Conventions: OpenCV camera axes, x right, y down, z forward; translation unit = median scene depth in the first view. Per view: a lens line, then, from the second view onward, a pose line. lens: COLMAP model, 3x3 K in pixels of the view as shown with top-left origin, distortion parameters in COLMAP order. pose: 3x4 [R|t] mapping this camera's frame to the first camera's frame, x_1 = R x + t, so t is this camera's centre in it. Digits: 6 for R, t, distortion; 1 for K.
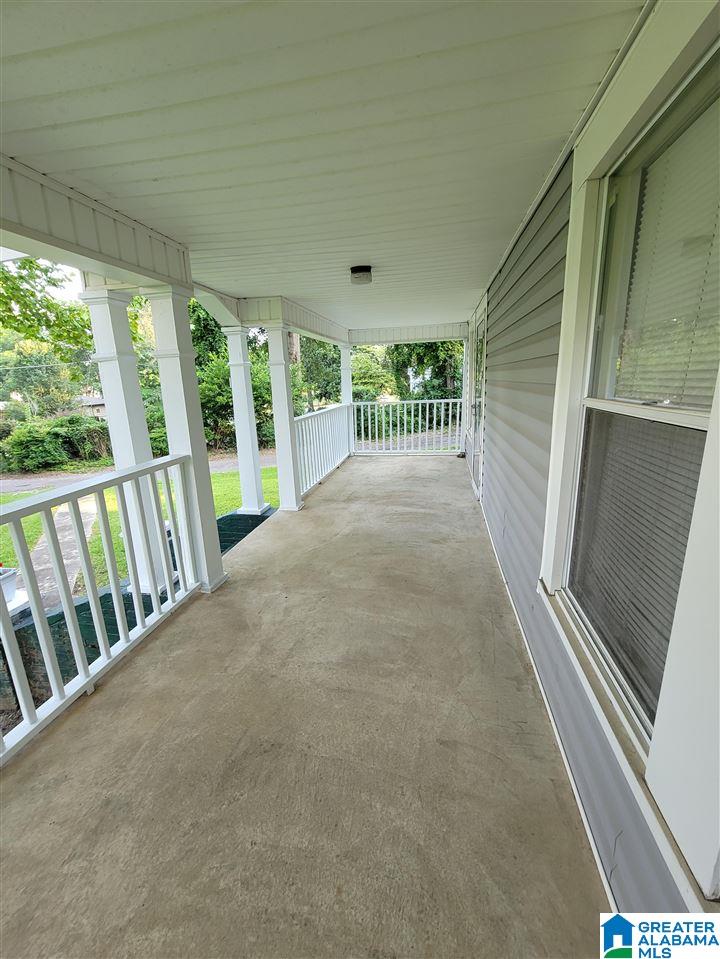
lens RADIAL K [[395.7, 0, 360.0], [0, 395.7, 479.5], [0, 0, 1]] dist [-0.002753, -0.000146]
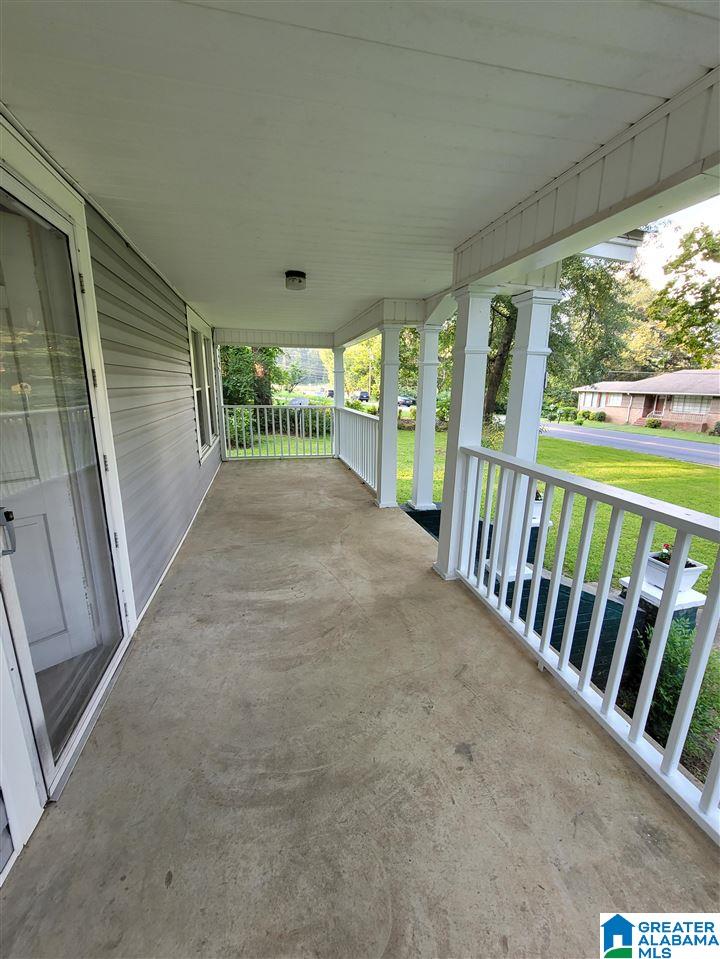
lens RADIAL K [[395.7, 0, 360.0], [0, 395.7, 479.5], [0, 0, 1]] dist [-0.002753, -0.000146]
pose [[-0.911575, 0.124108, -0.391955, 0.275907], [-0.079574, 0.882064, 0.464362, -0.475569], [0.403360, 0.454490, -0.794191, 1.830487]]
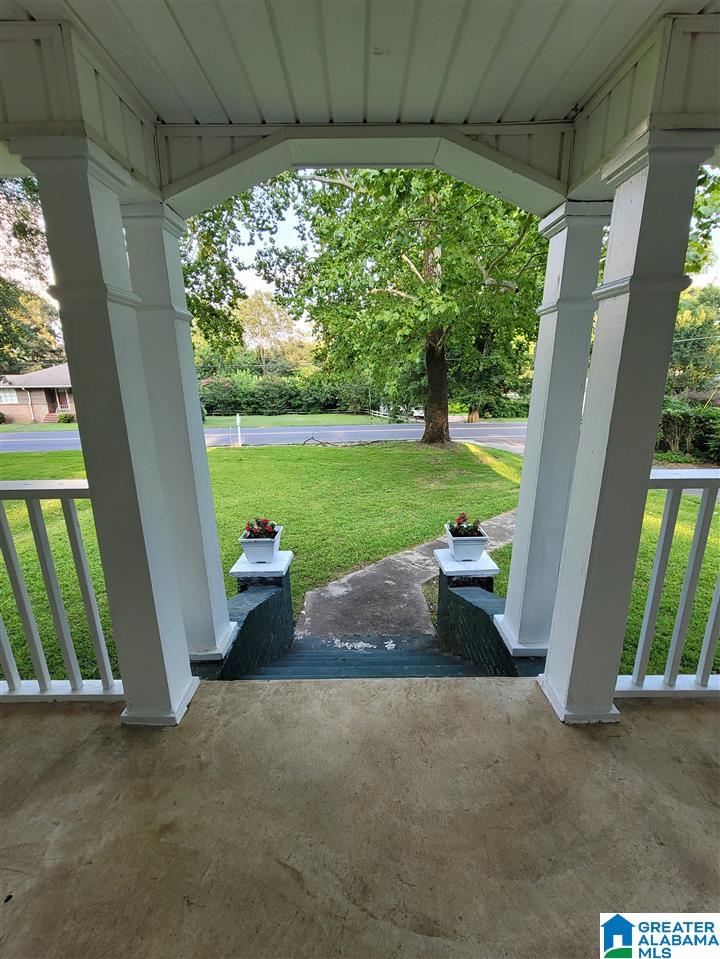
lens RADIAL K [[395.7, 0, 360.0], [0, 395.7, 479.5], [0, 0, 1]] dist [-0.002753, -0.000146]
pose [[0.183517, 0.286281, -0.940407, 0.102815], [-0.234085, 0.941861, 0.241043, -0.215102], [0.954739, 0.175899, 0.239862, 0.897160]]
